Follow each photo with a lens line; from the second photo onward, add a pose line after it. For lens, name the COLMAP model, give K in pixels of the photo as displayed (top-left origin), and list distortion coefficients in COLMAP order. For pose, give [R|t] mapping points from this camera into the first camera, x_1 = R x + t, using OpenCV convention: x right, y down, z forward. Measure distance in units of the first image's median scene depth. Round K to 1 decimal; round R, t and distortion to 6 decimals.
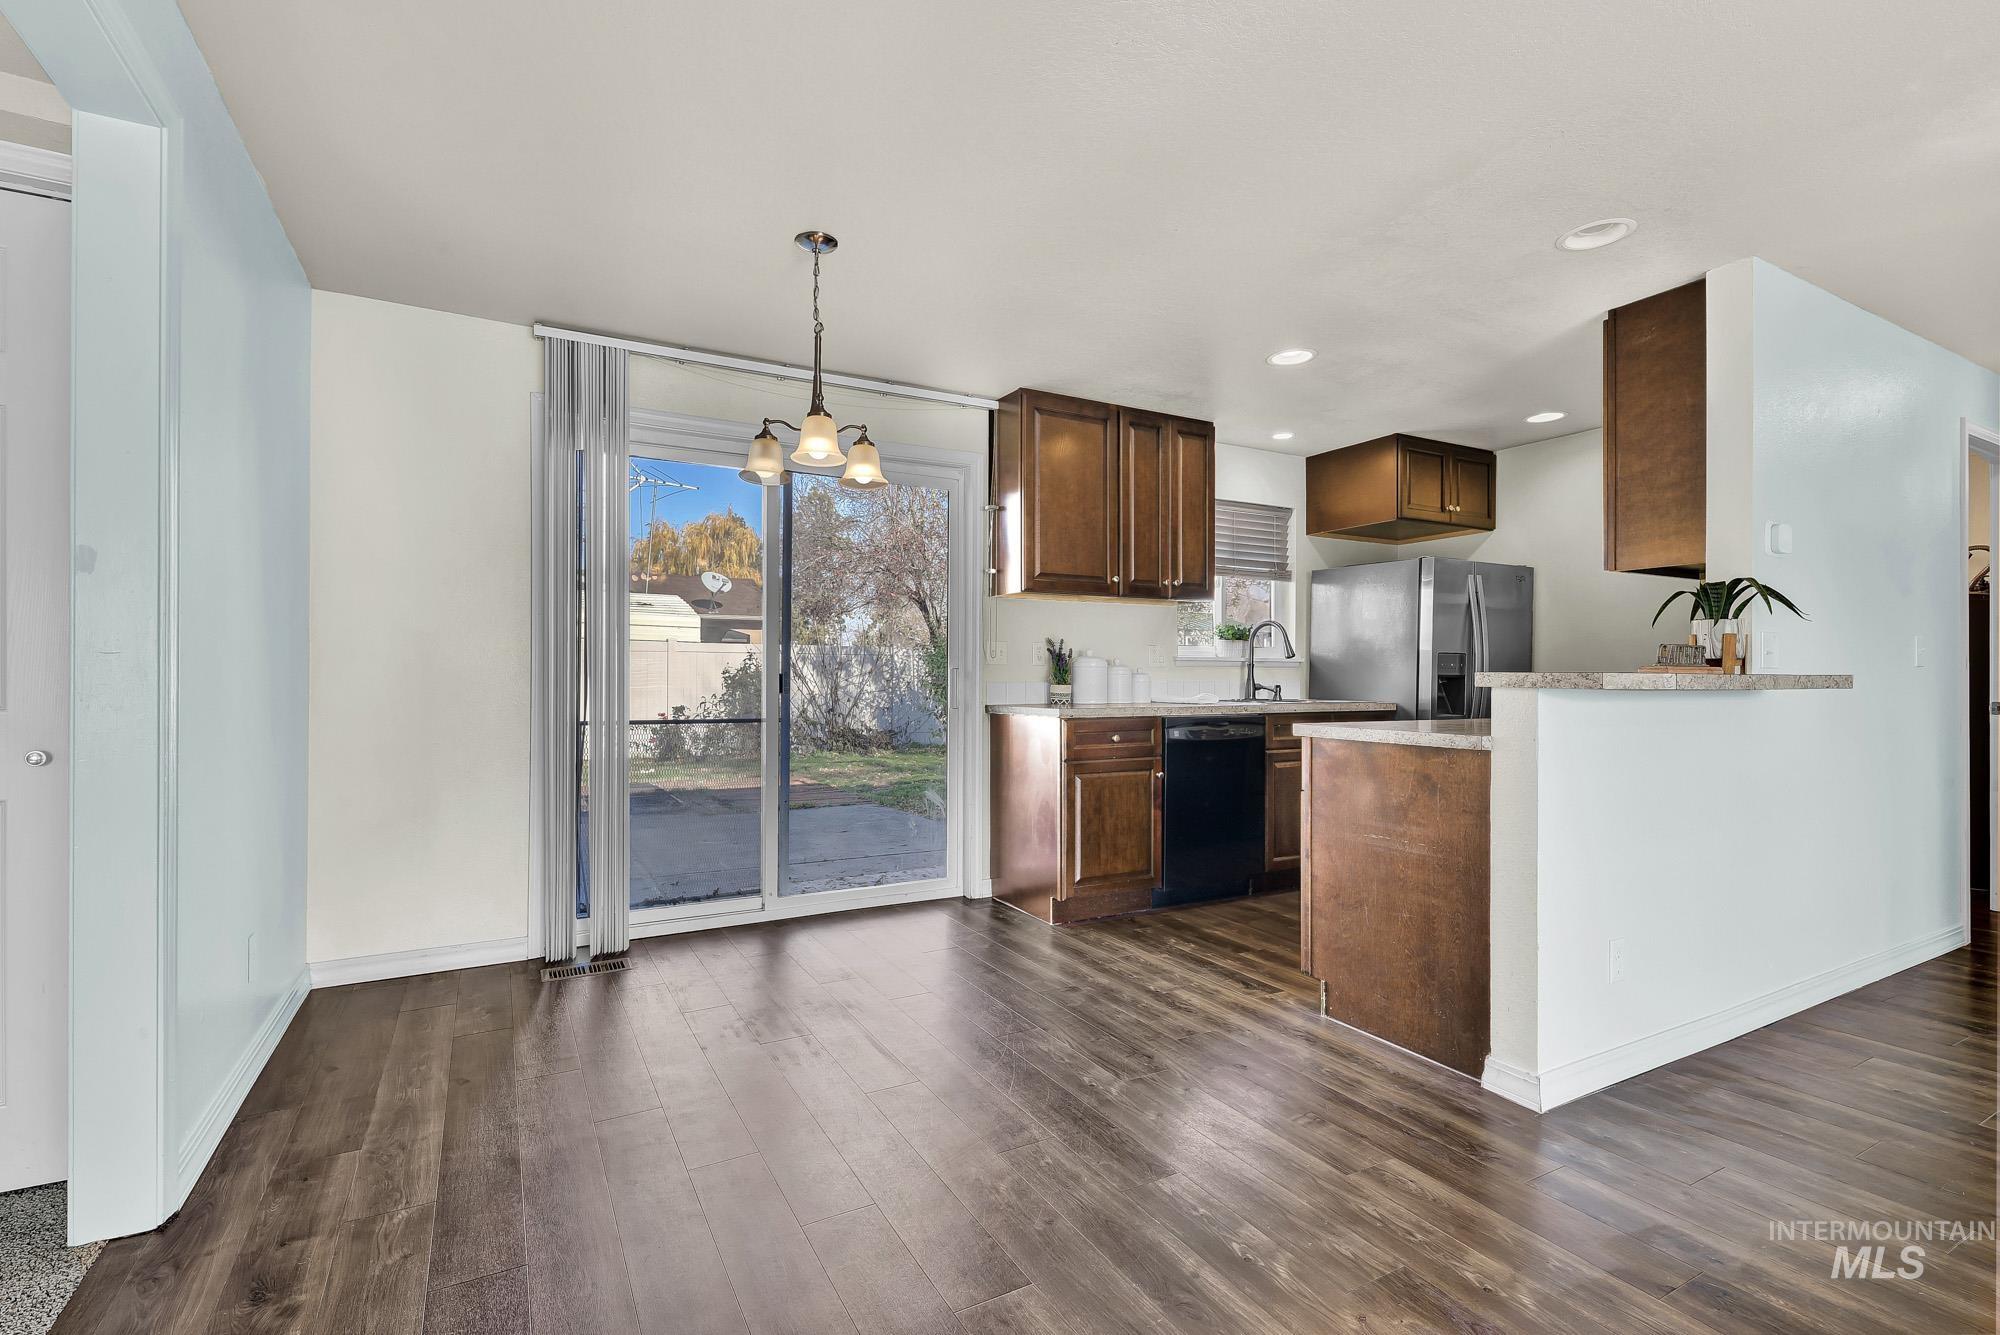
lens RADIAL K [[909.3, 0, 1005.3], [0, 909.3, 668.1], [0, 0, 1]] dist [0.010574, 0.000863]
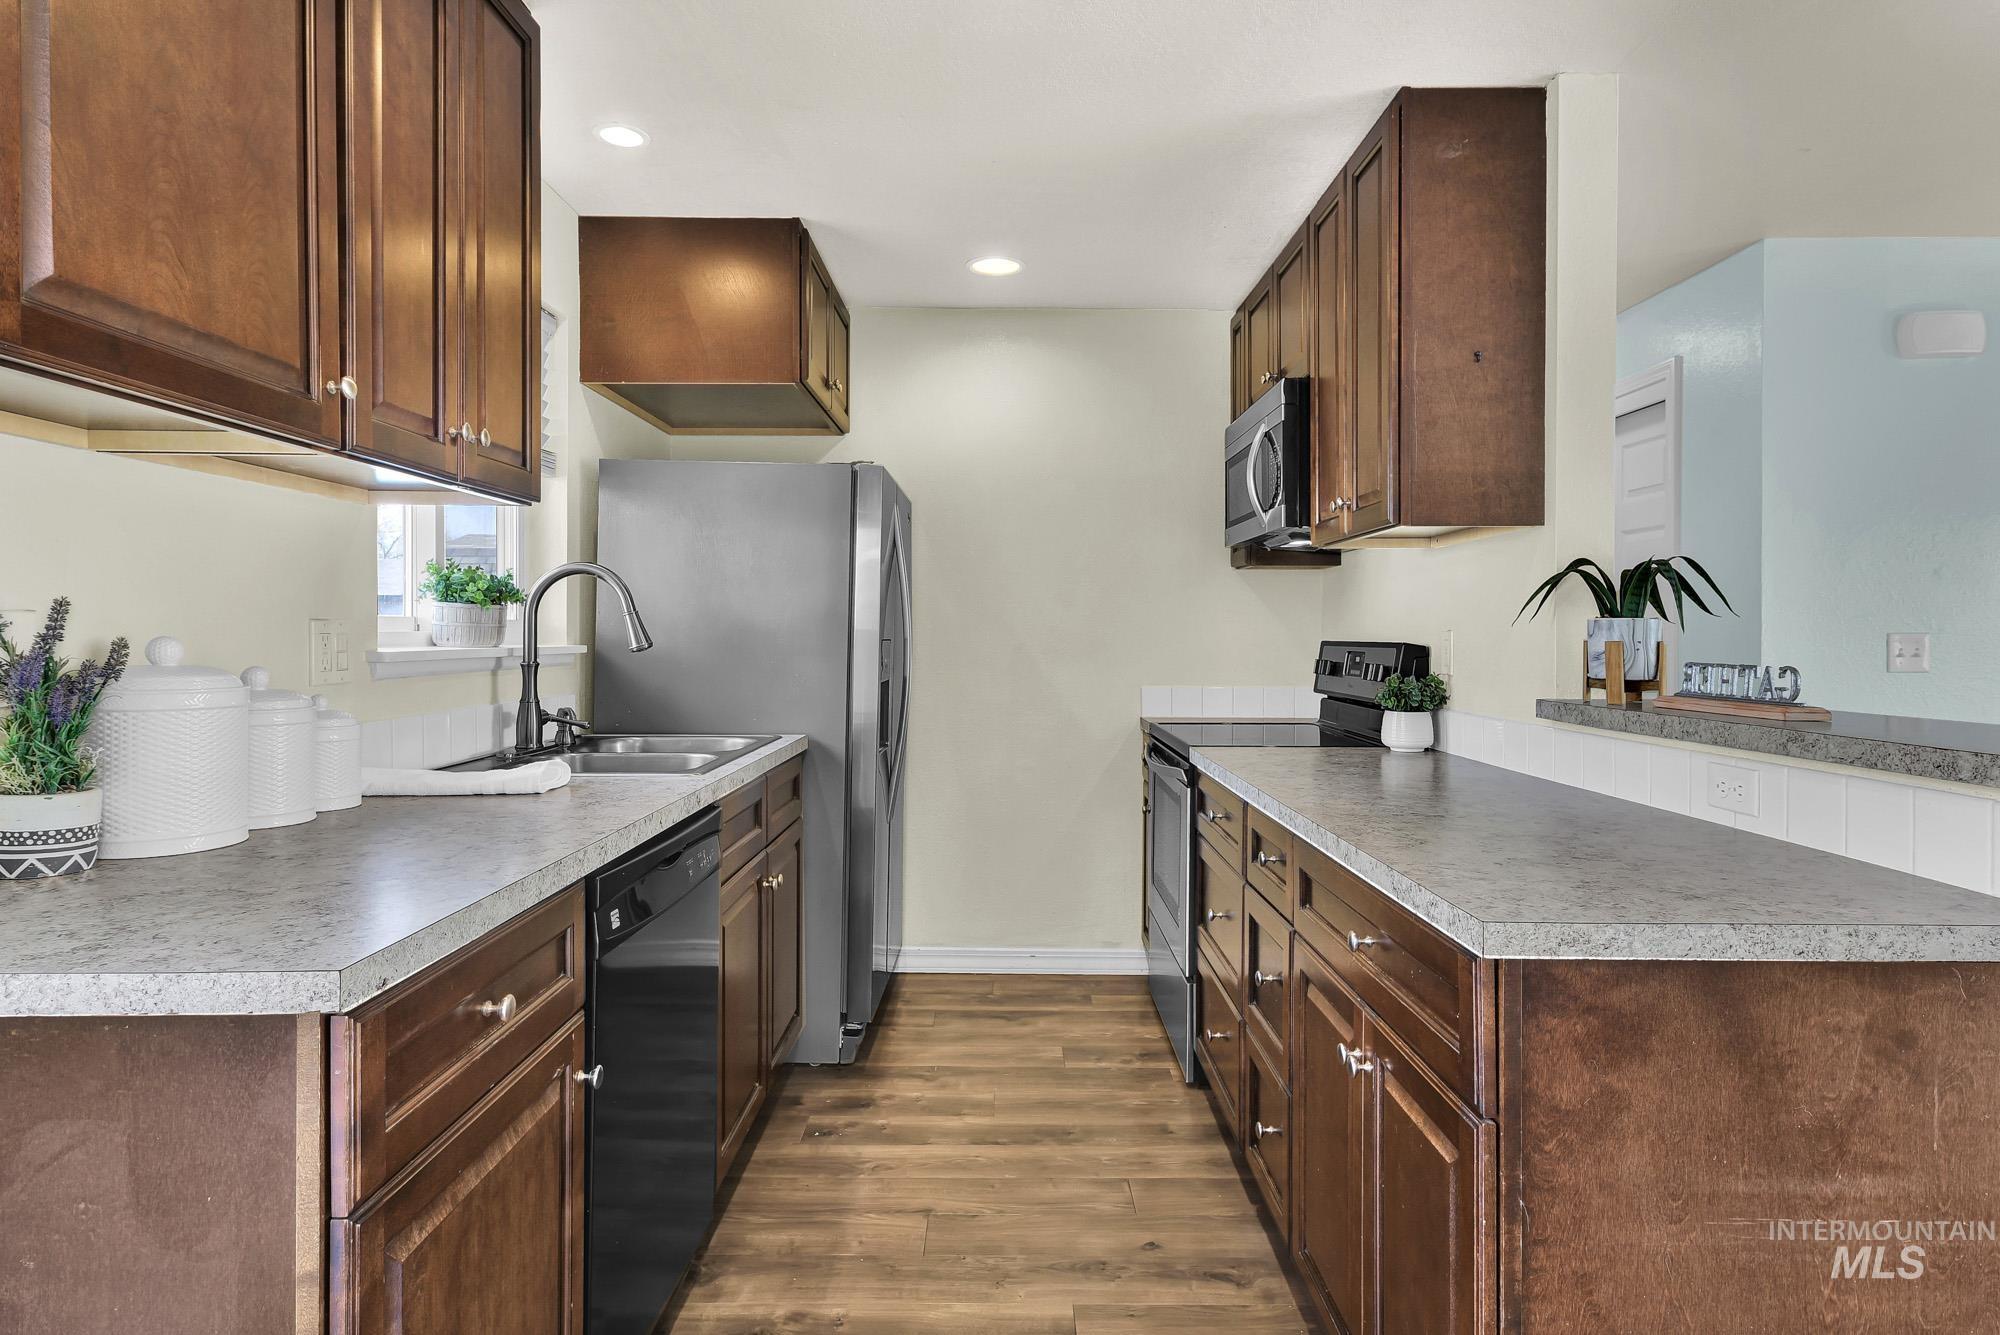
lens RADIAL K [[1088.0, 0, 1021.8], [0, 1088.0, 639.9], [0, 0, 1]] dist [0.001118, 0.000200]
pose [[0.485991, -0.007485, 0.873932, -0.062580], [-0.010672, 0.999838, 0.014498, -0.028020], [-0.873899, -0.016372, 0.485832, 0.635663]]
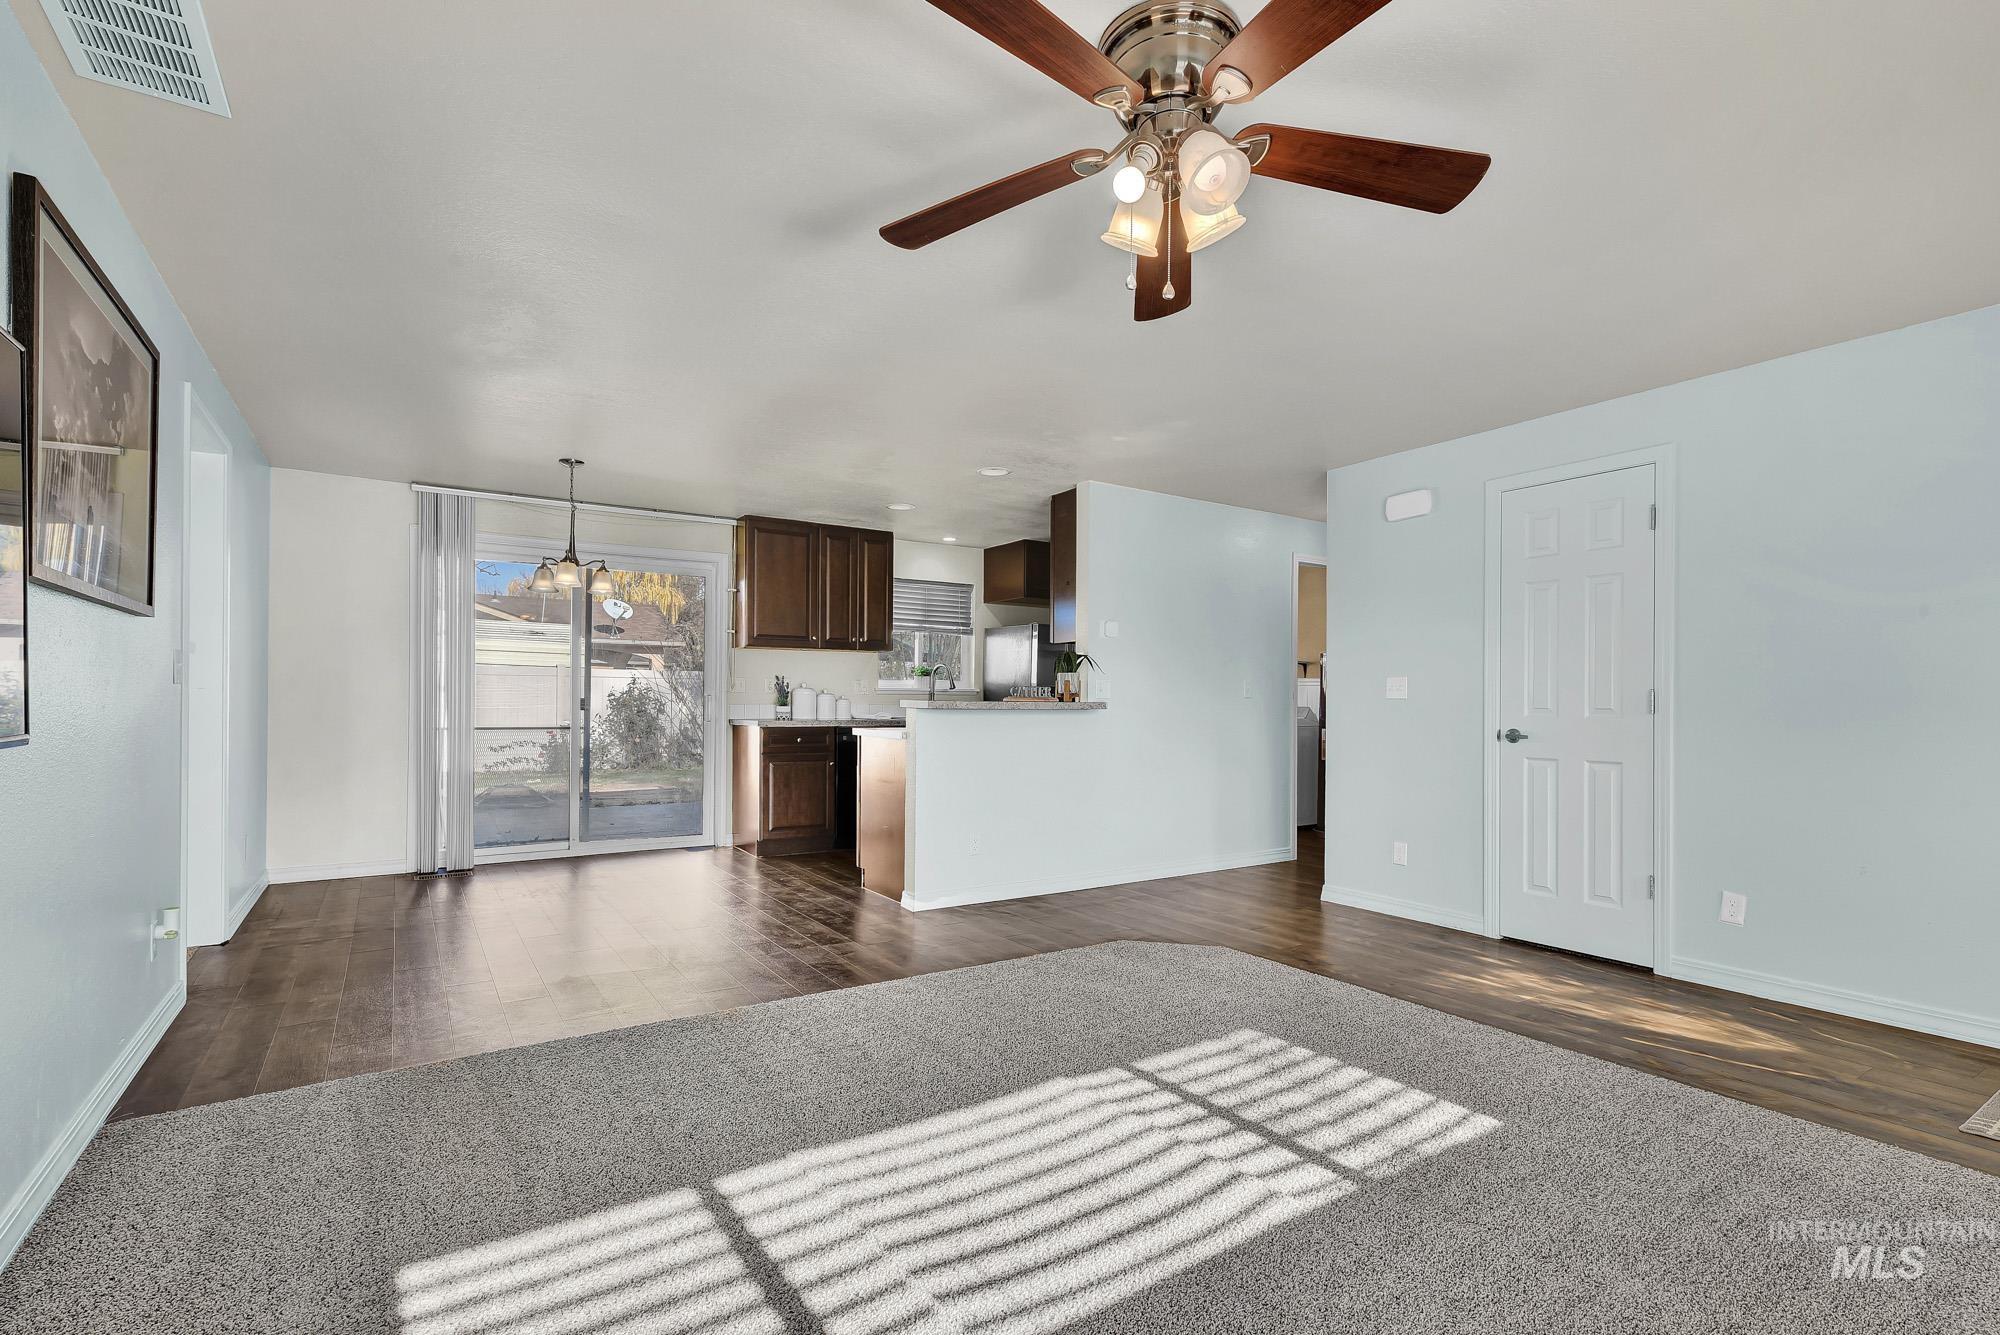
lens RADIAL K [[909.3, 0, 1013.5], [0, 909.3, 693.4], [0, 0, 1]] dist [0.010574, 0.000863]
pose [[0.996588, 0.005416, 0.082361, 0.315316], [-0.005611, 0.999982, 0.002138, -0.008343], [-0.082348, -0.002593, 0.996600, -0.534938]]
